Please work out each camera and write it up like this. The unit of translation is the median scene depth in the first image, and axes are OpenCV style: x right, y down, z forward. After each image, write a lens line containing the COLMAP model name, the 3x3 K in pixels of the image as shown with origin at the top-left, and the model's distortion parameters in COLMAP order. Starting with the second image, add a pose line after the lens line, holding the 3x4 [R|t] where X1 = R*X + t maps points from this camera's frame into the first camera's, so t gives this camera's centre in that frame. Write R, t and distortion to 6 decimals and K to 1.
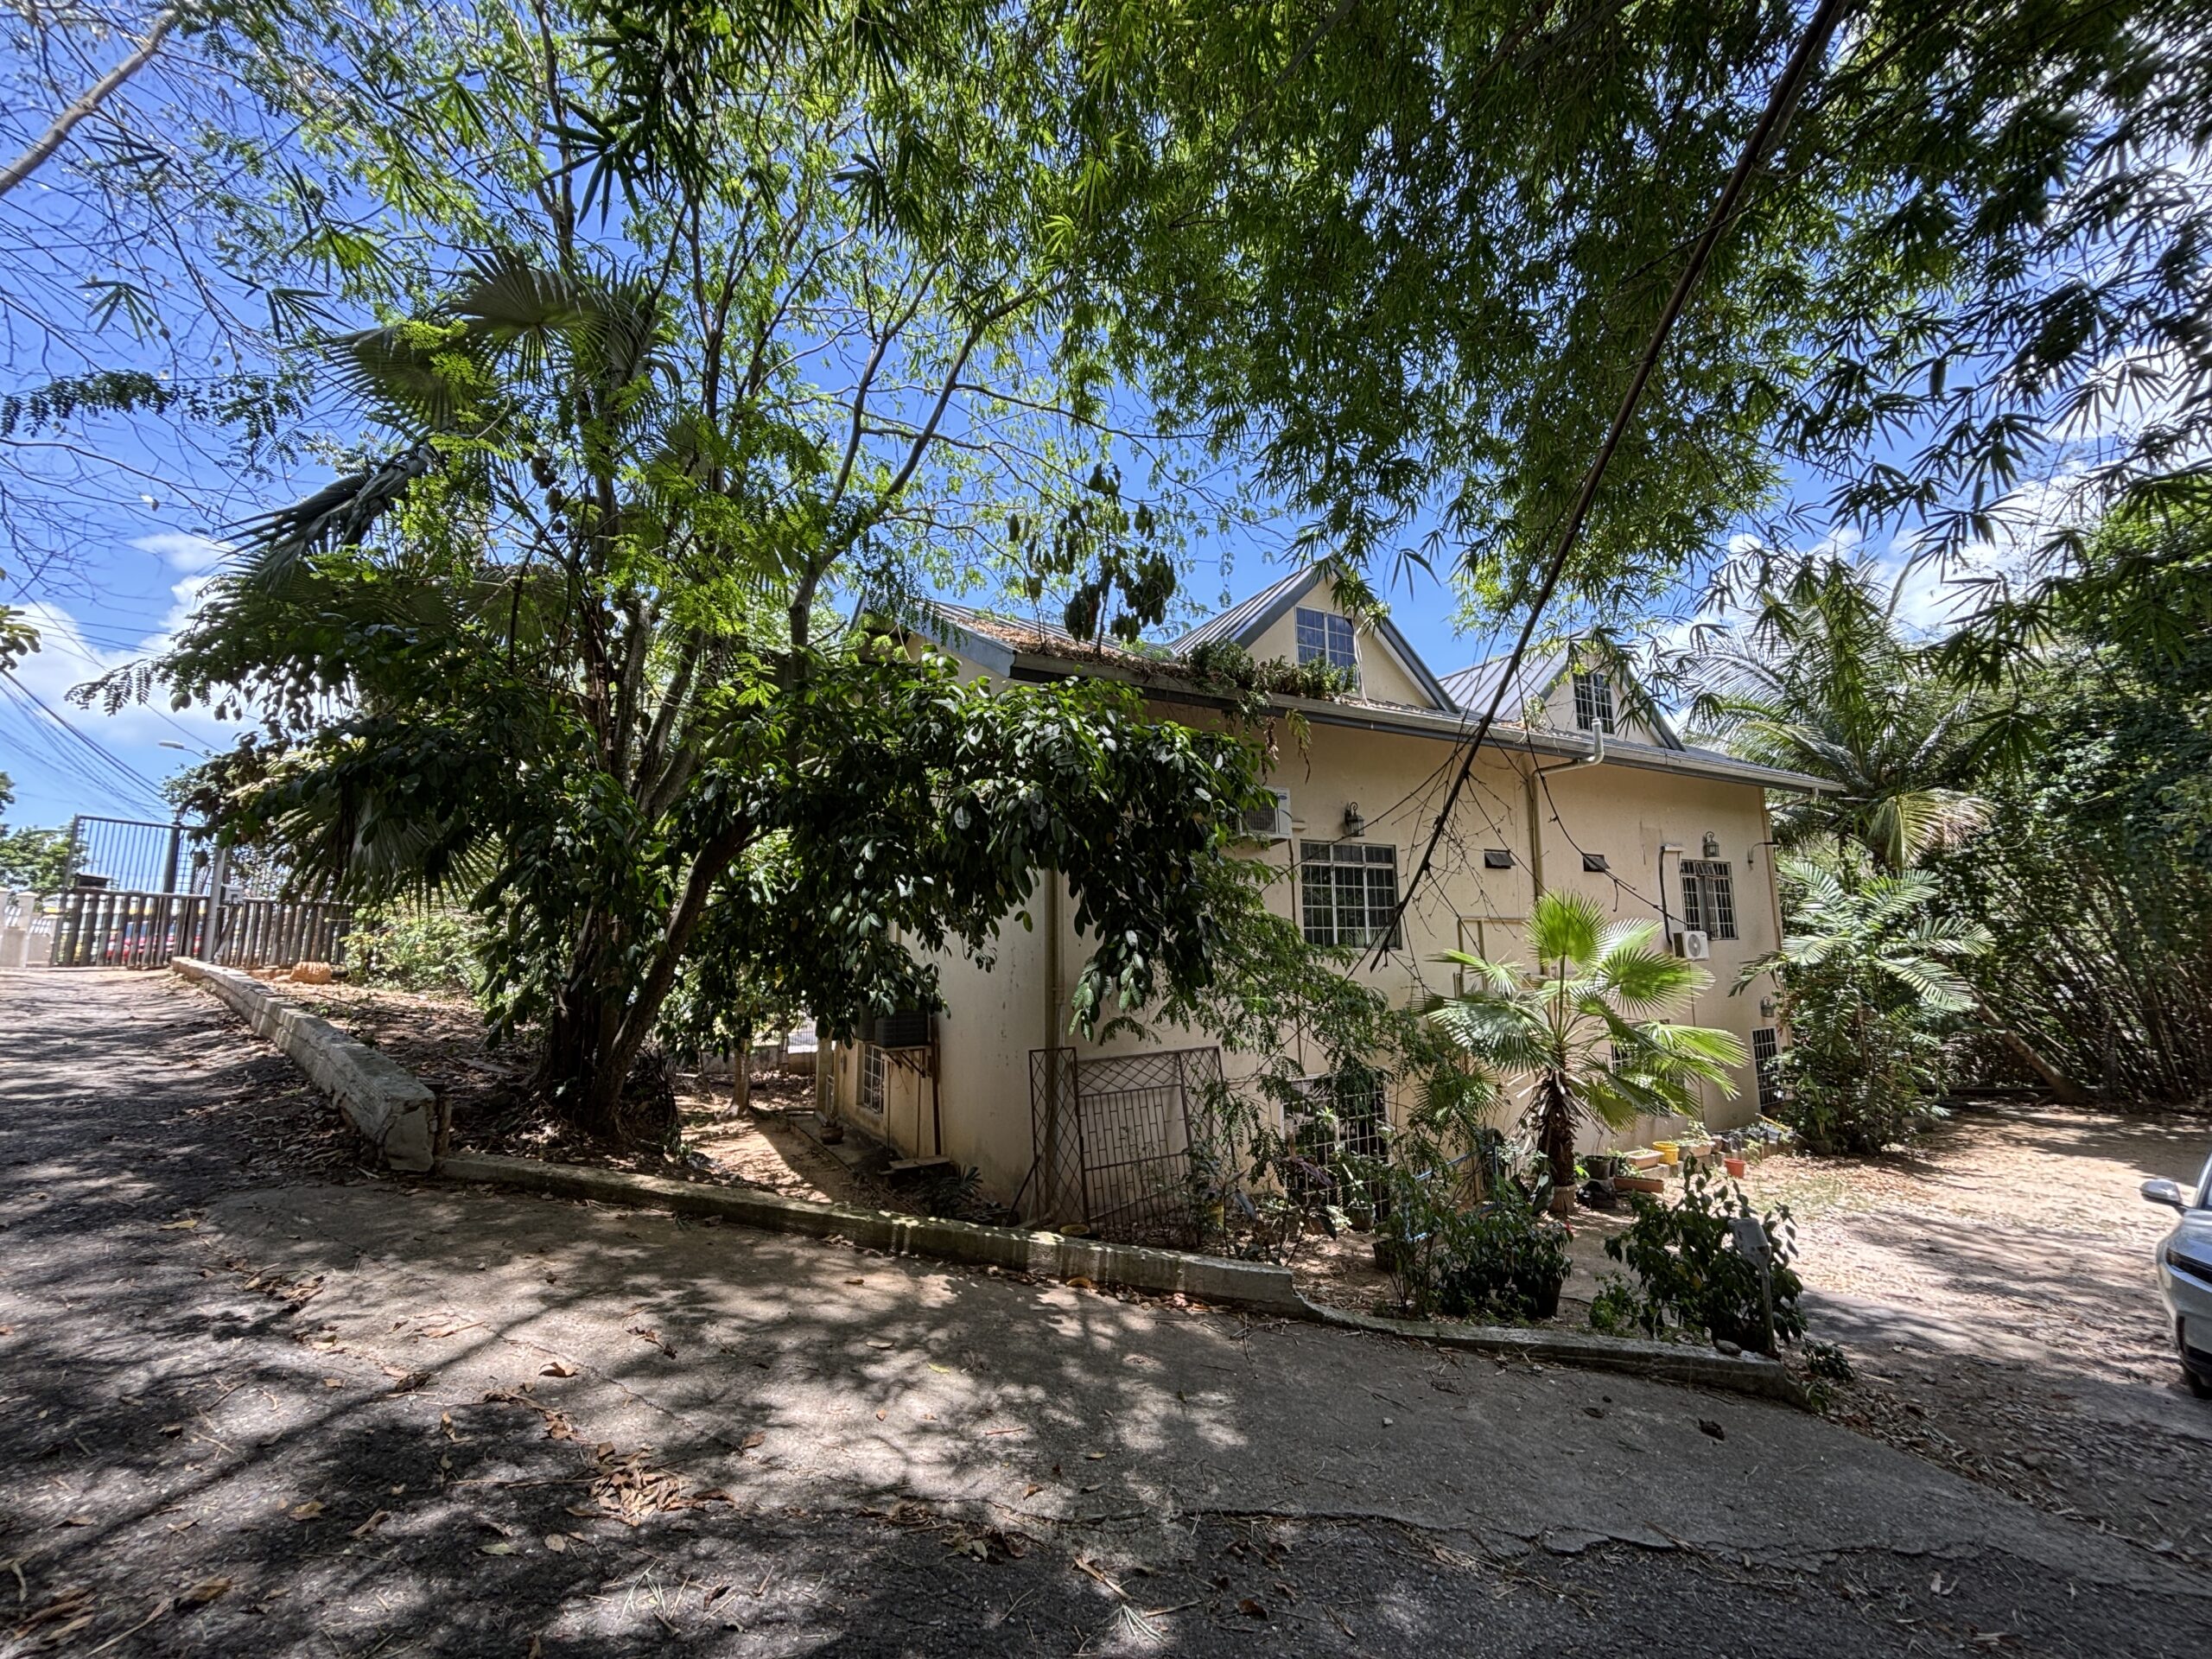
lens RADIAL K [[888.5, 0, 1106.5], [0, 888.5, 828.4], [0, 0, 1]] dist [-0.000533, 0.000251]
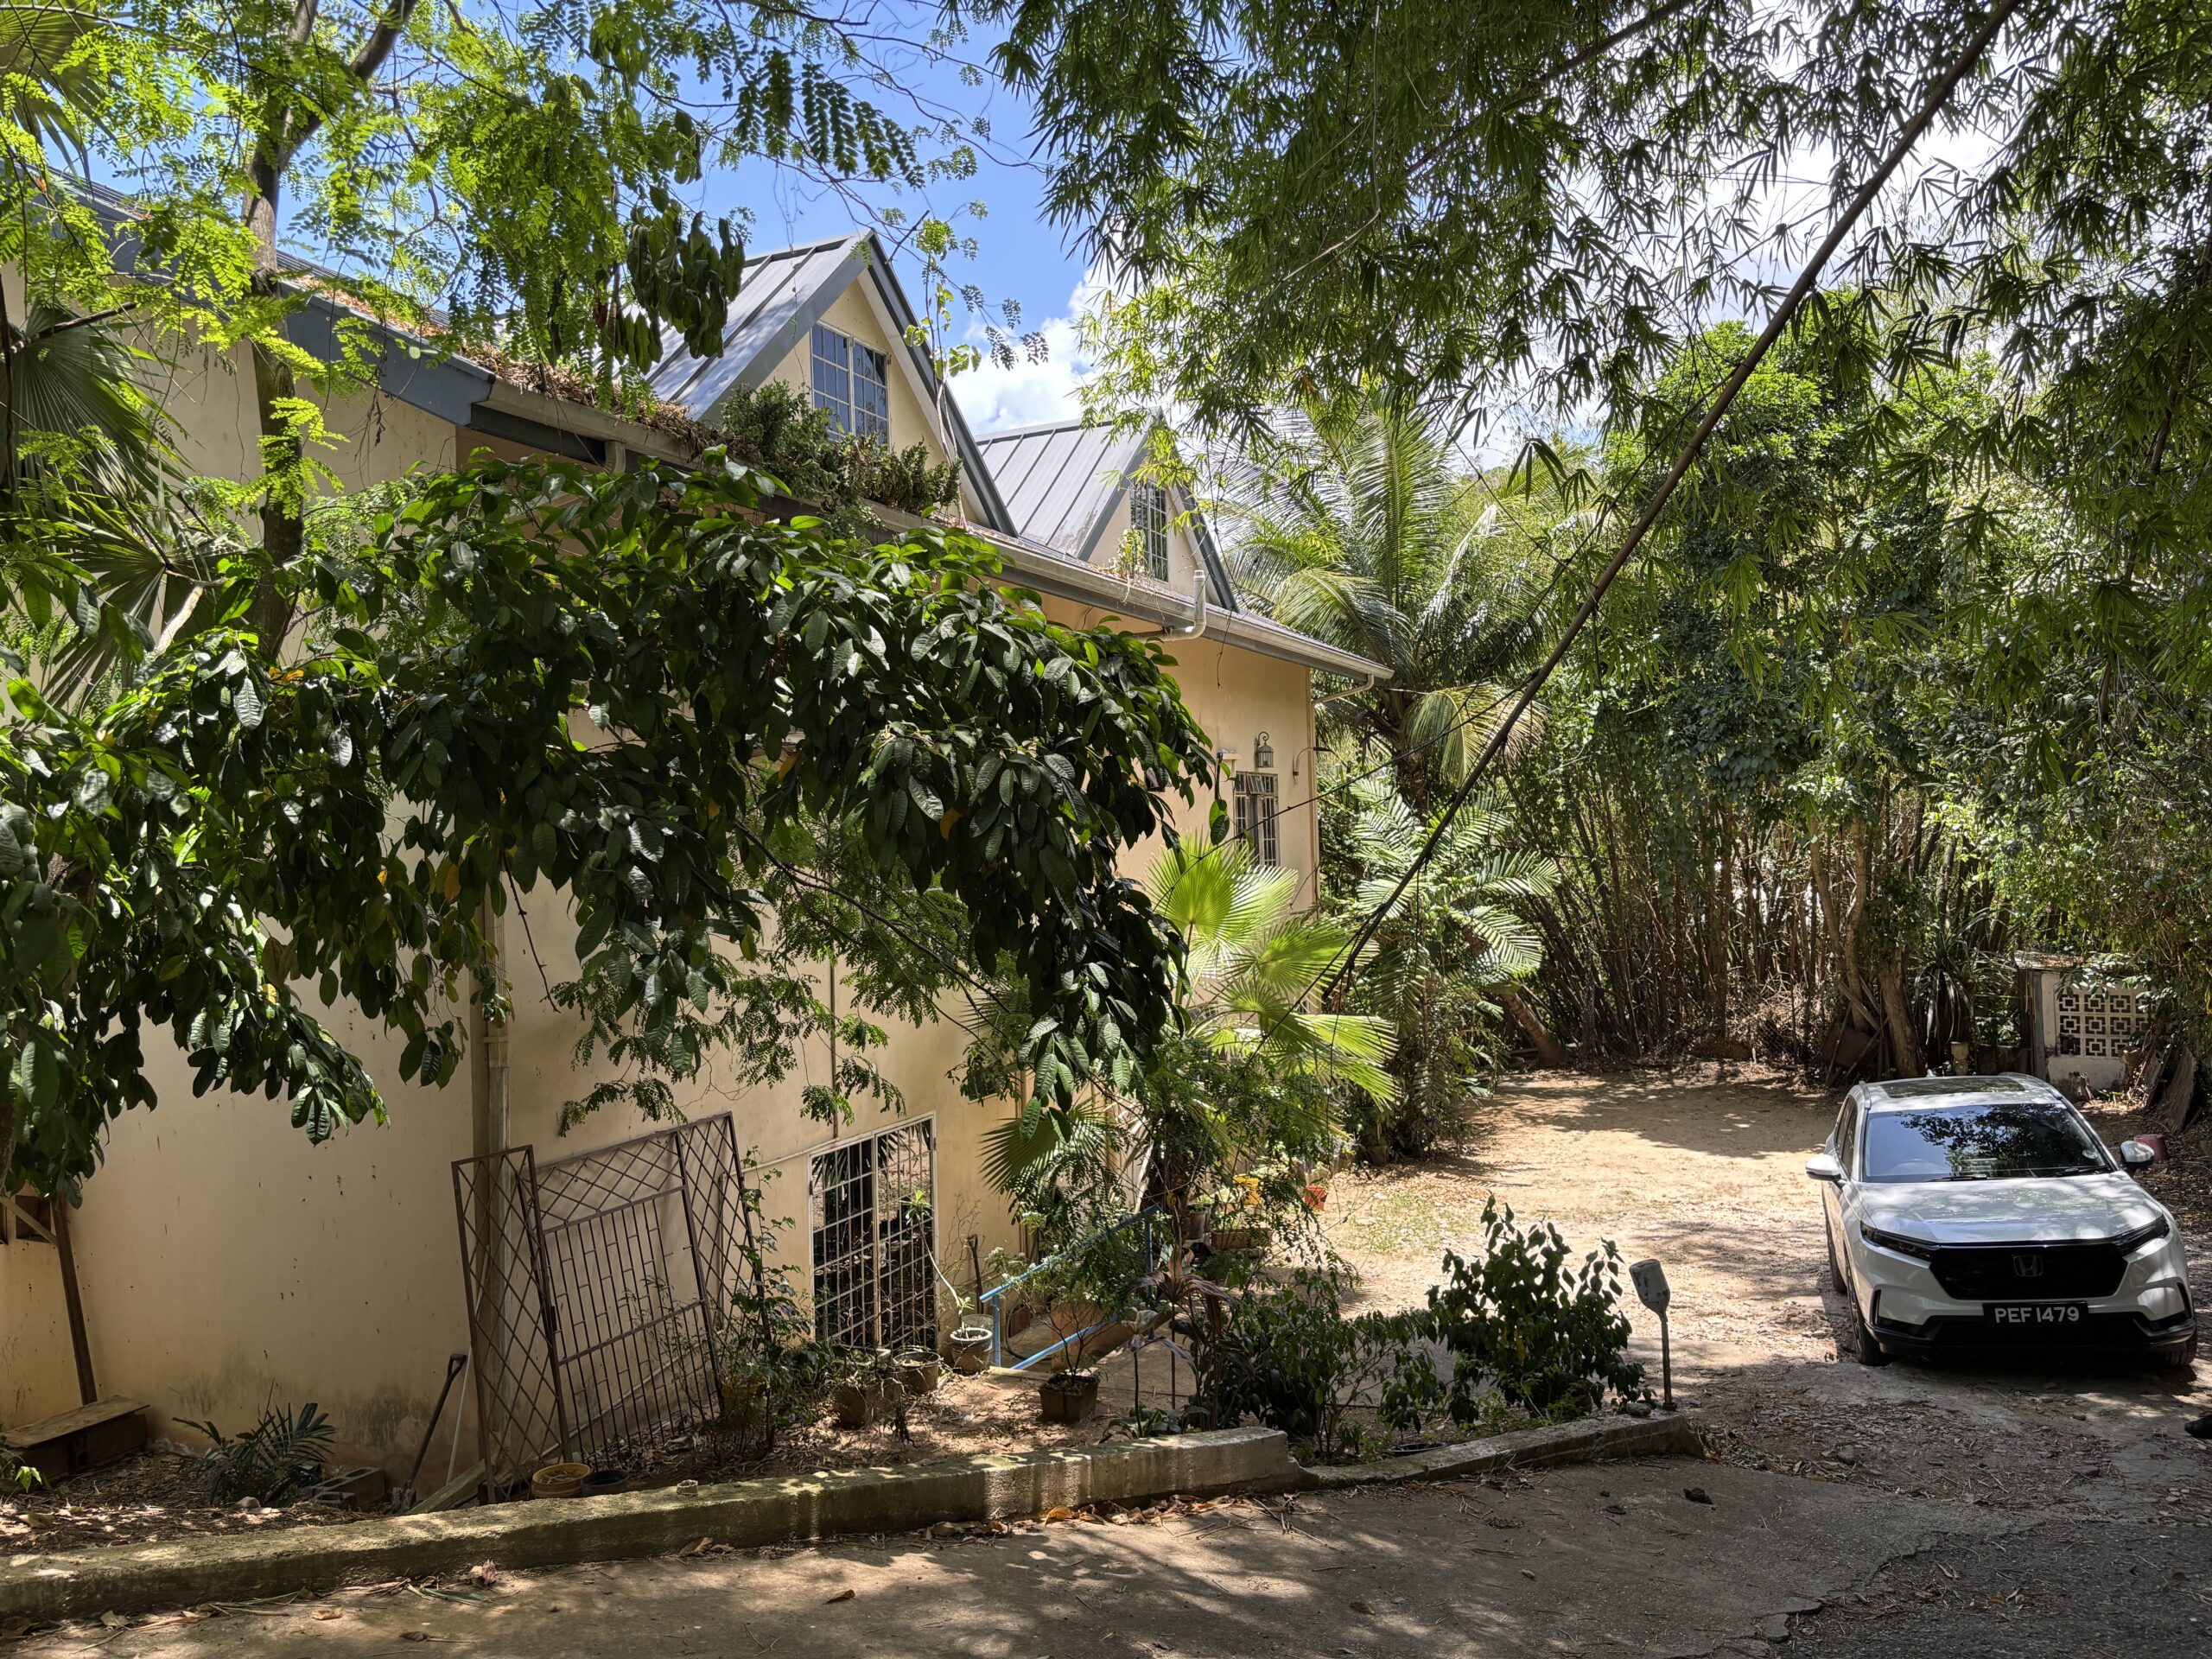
lens RADIAL K [[1665.2, 0, 1080.7], [0, 1665.2, 832.9], [0, 0, 1]] dist [0.036958, -0.043361]
pose [[0.814034, -0.007297, 0.580772, -0.277051], [-0.055095, 0.994442, 0.089717, -0.036158], [-0.578199, -0.105031, 0.809107, 0.022077]]
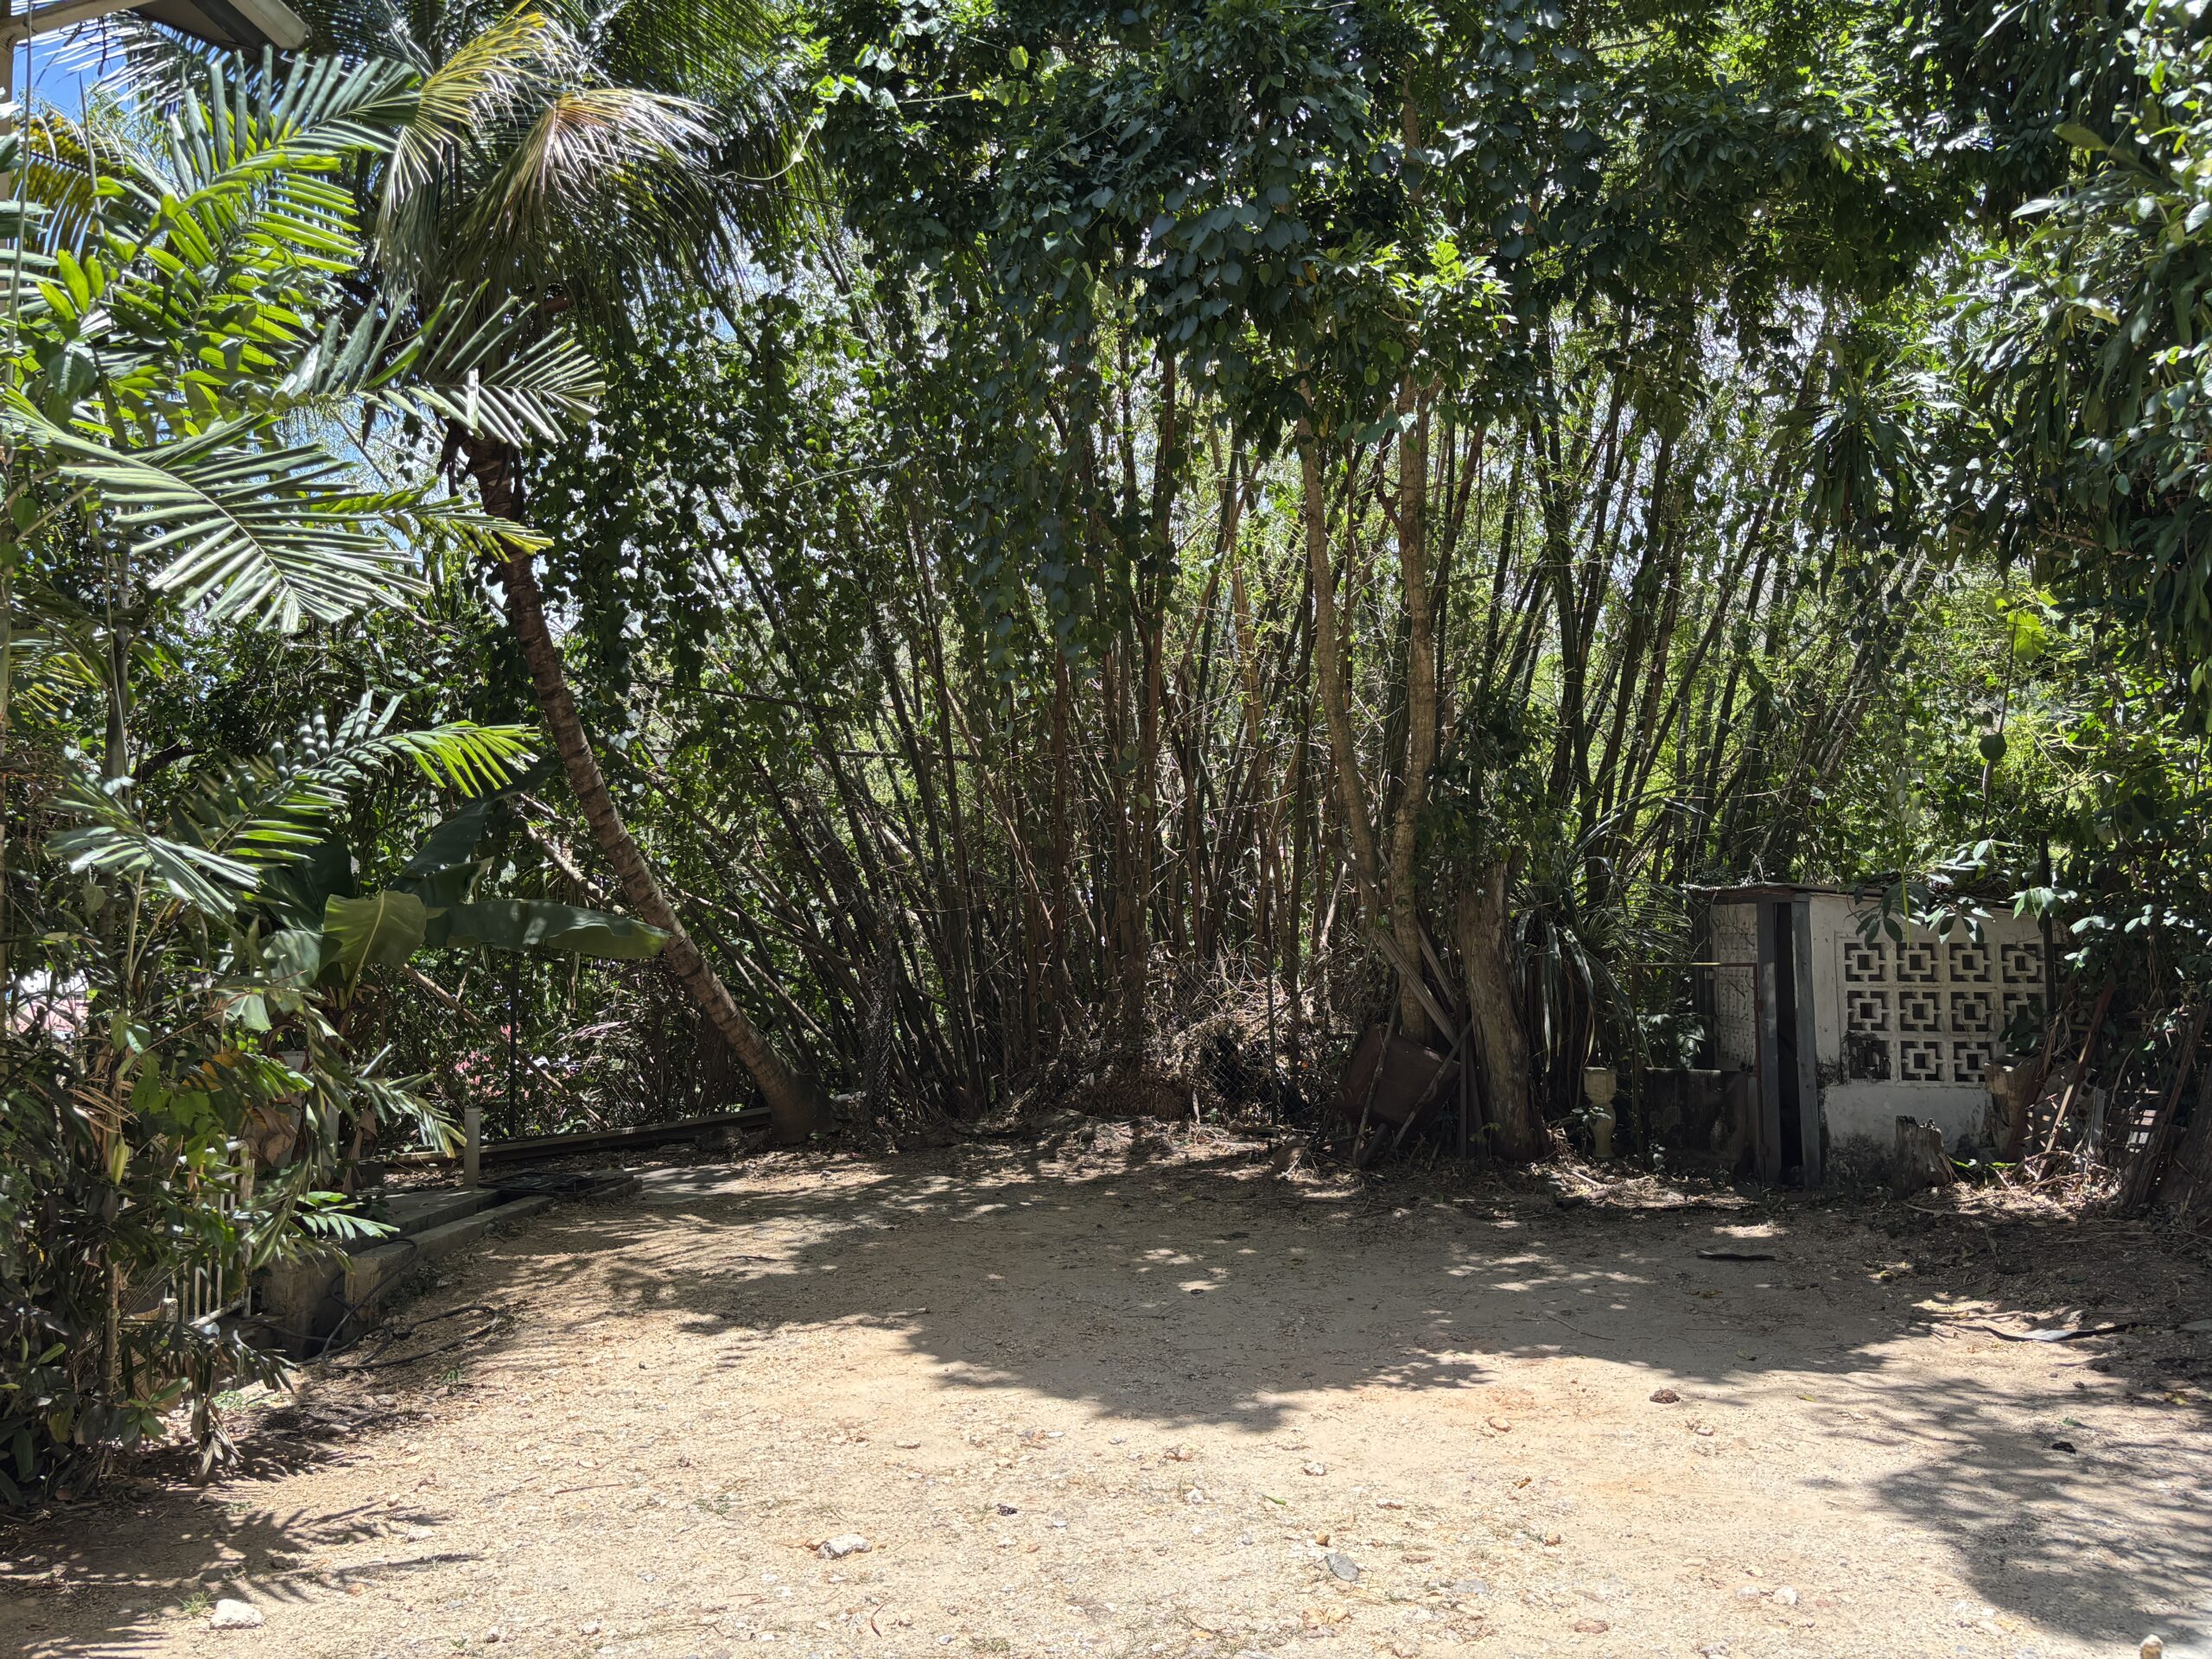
lens RADIAL K [[1665.2, 0, 1102.1], [0, 1665.2, 823.3], [0, 0, 1]] dist [0.036958, -0.043361]
pose [[0.563829, 0.053695, 0.824145, 0.843773], [-0.100118, 0.994969, 0.003669, 0.236151], [-0.819801, -0.084581, 0.566368, 0.752123]]
